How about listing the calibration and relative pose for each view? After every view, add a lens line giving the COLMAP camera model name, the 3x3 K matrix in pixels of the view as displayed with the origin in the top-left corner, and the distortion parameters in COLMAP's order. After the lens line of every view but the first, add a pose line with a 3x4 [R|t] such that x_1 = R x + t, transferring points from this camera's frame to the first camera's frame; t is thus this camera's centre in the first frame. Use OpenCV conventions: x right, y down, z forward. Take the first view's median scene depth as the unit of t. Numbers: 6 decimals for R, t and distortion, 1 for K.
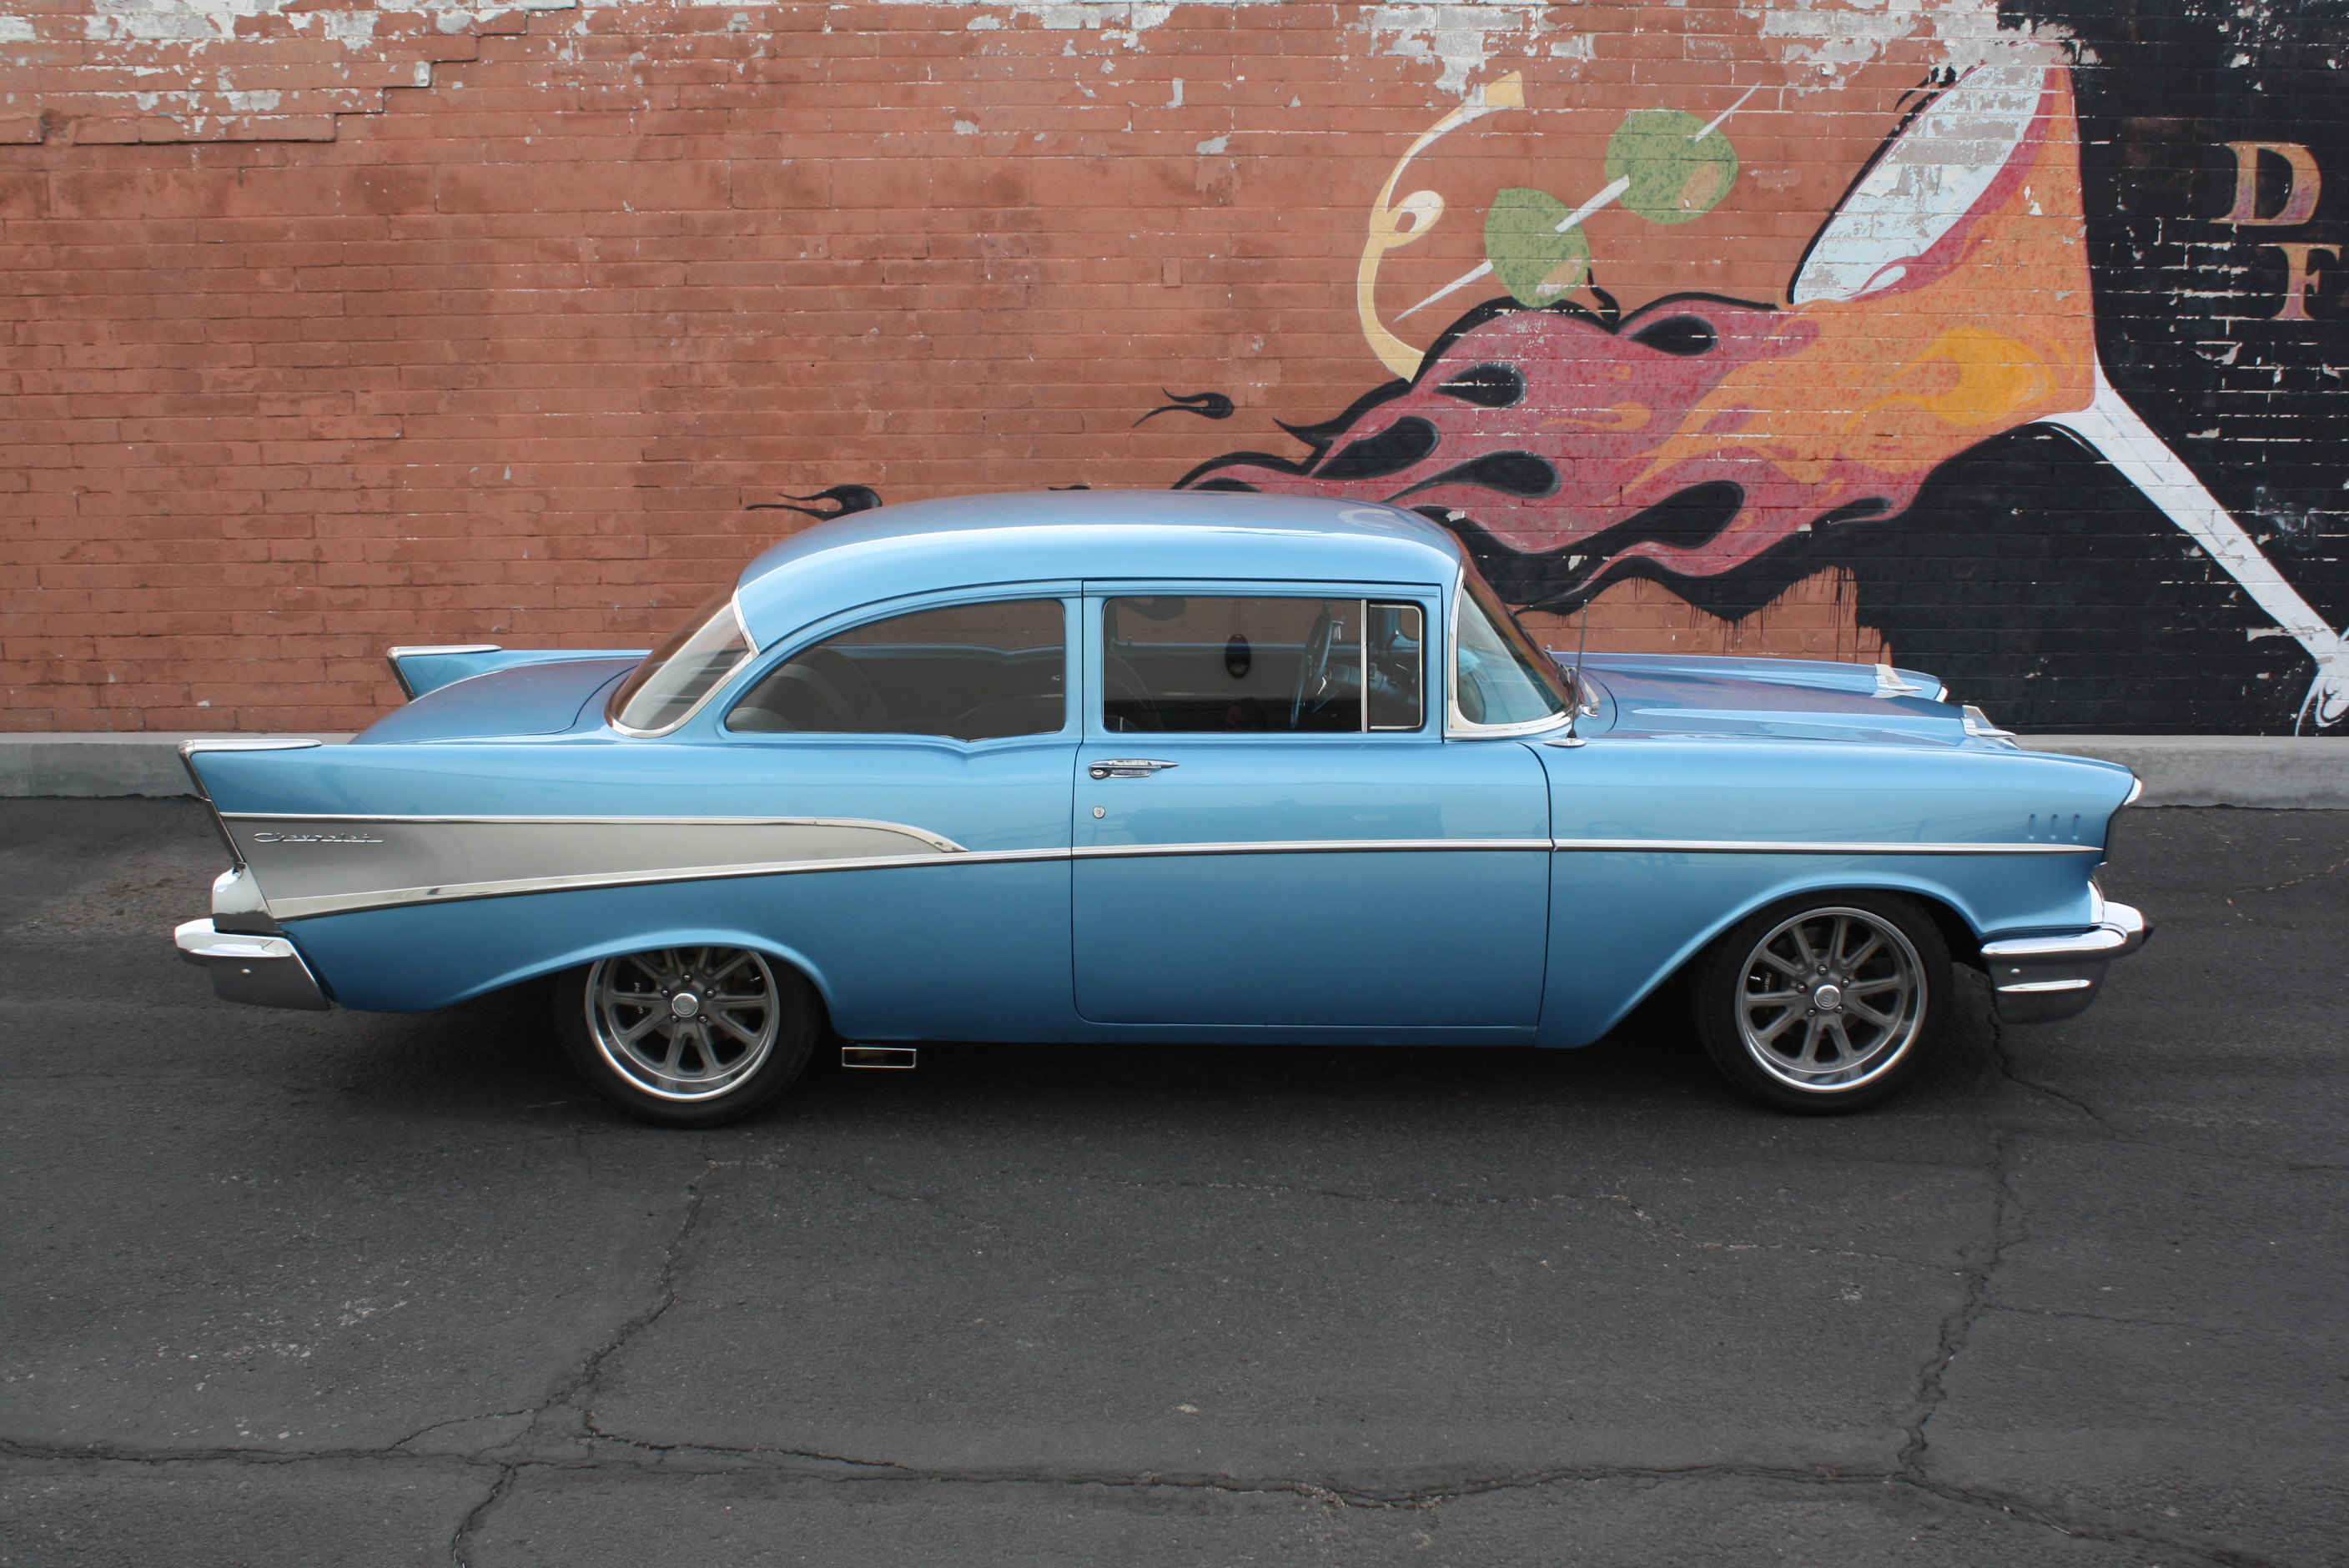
lens RADIAL K [[2290.4, 0, 1233.5], [0, 2290.4, 753.3], [0, 0, 1]] dist [-0.145214, 0.153340]
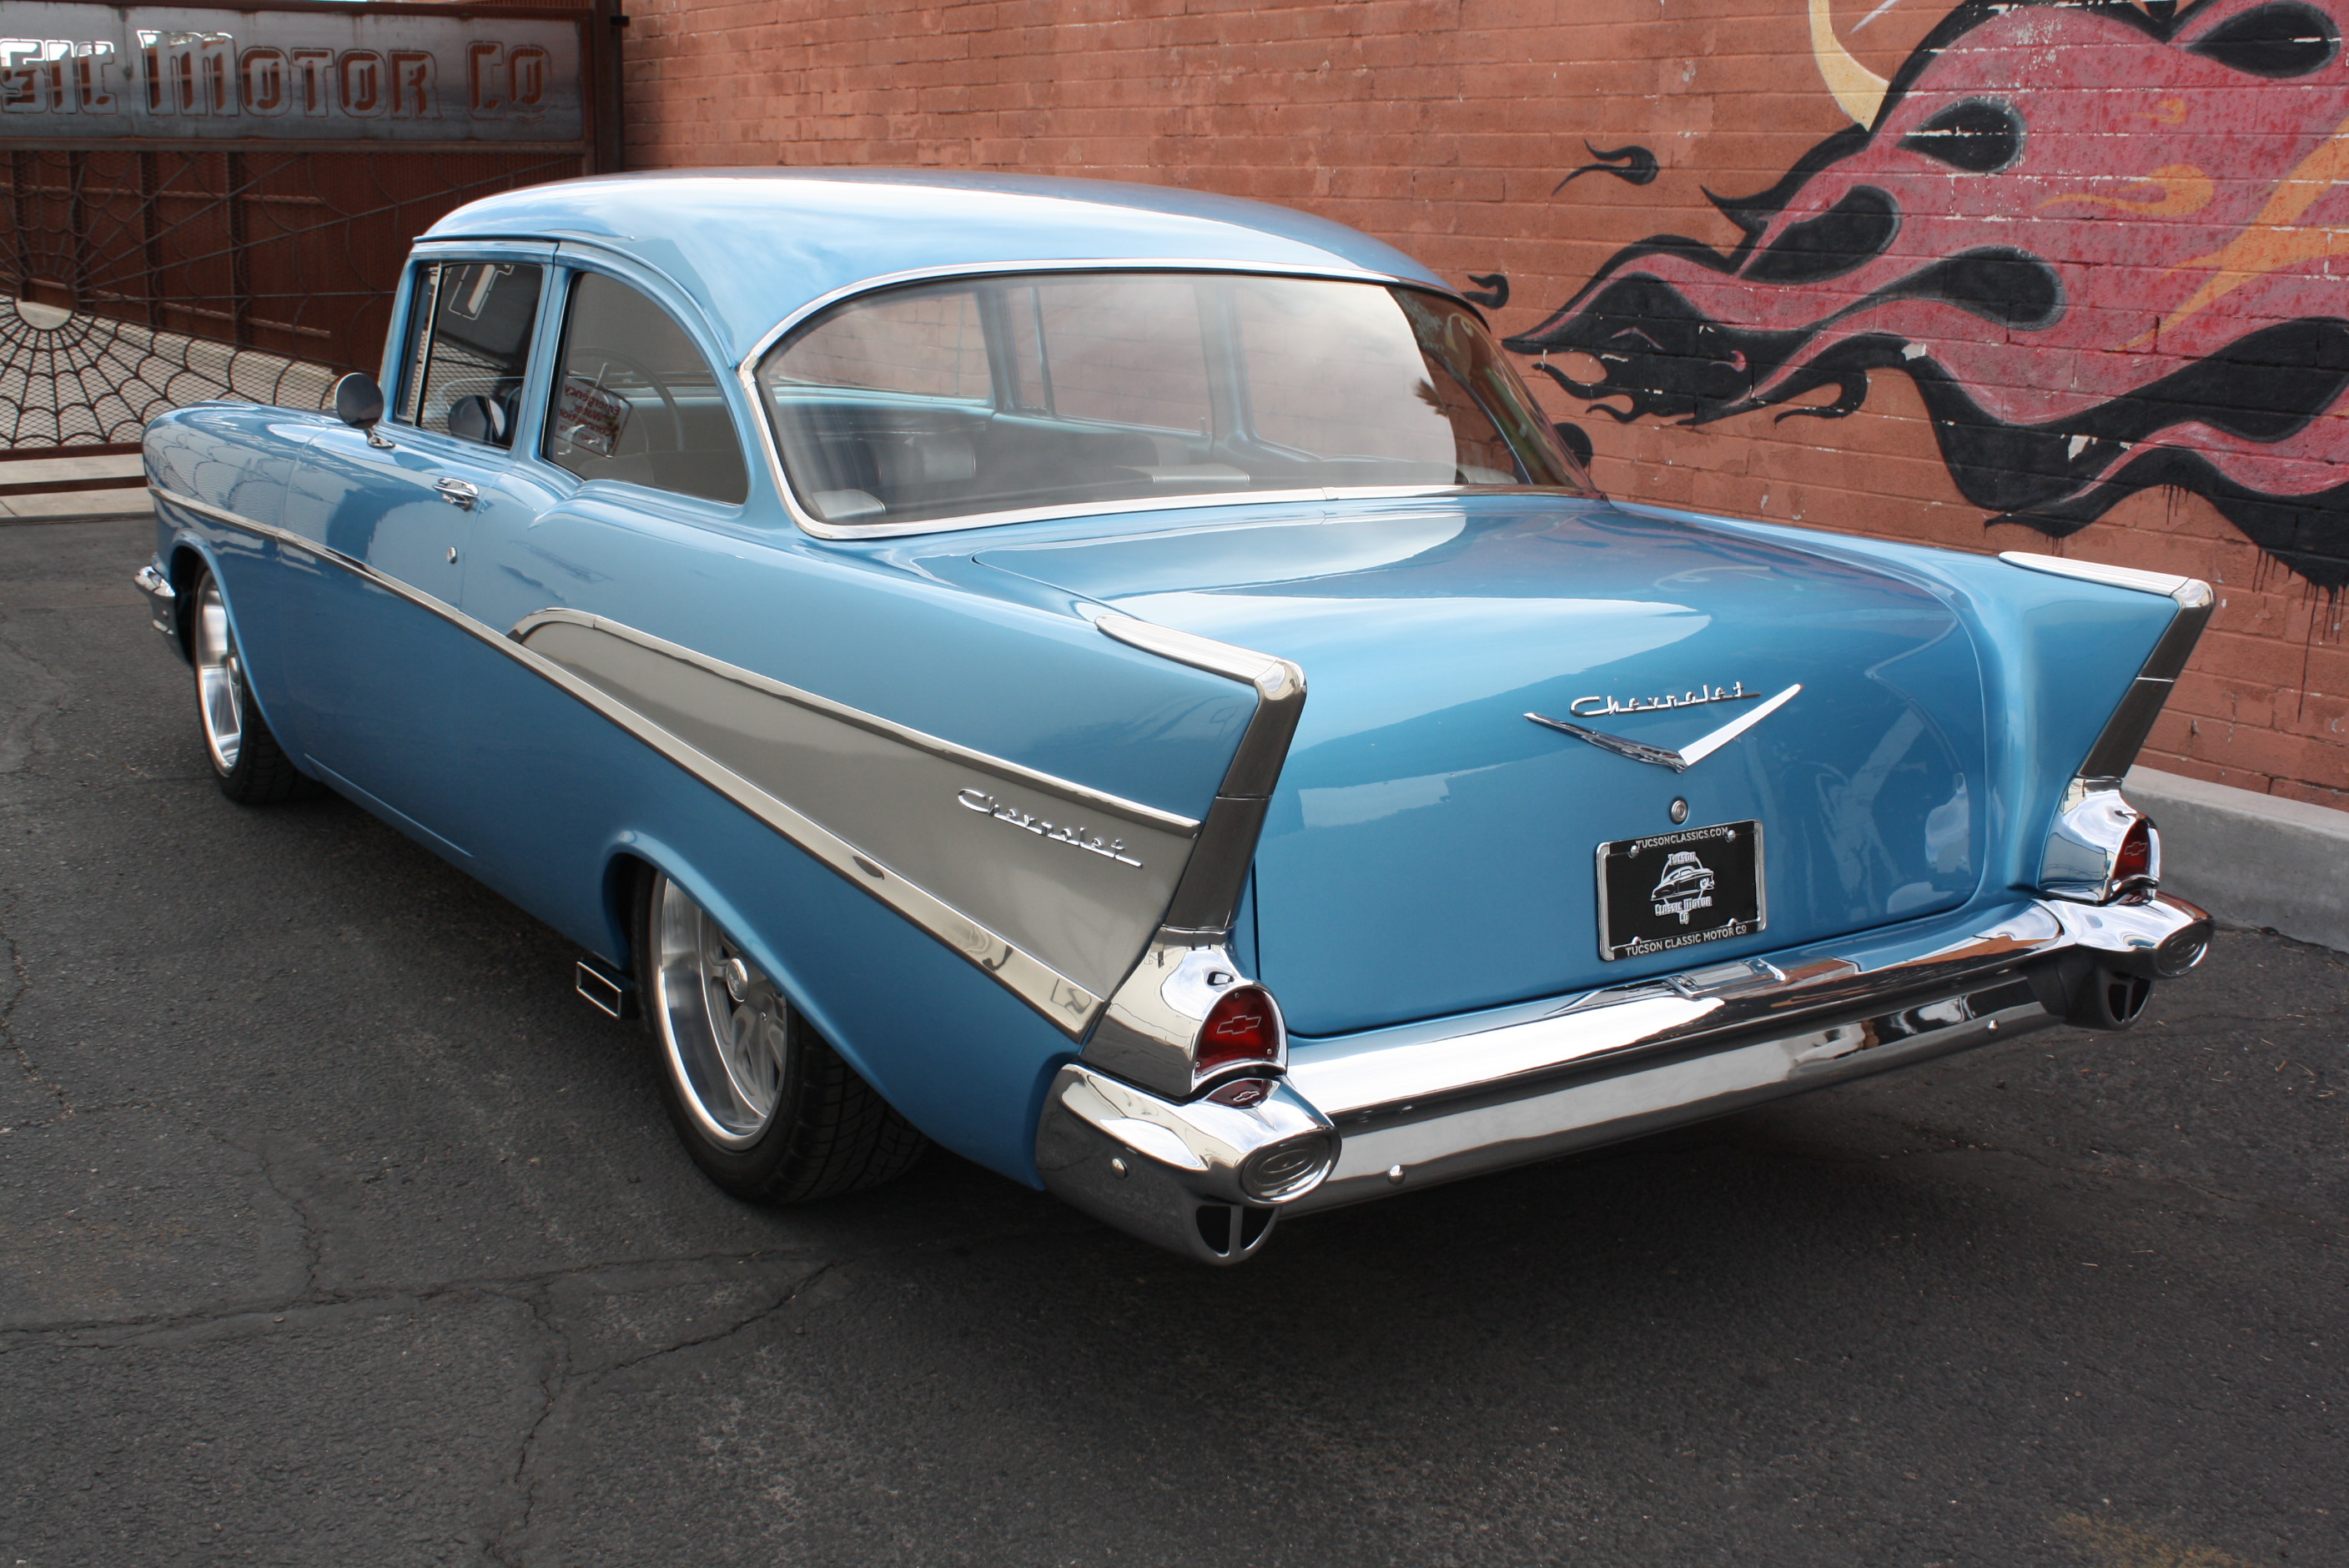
lens RADIAL K [[2514.1, 0, 1210.6], [0, 2514.1, 783.3], [0, 0, 1]] dist [-0.124470, 0.143840]
pose [[0.581959, 0.197609, -0.788844, 0.545994], [-0.192352, 0.975950, 0.102575, -0.023314], [0.790142, 0.092042, 0.605974, 0.465214]]
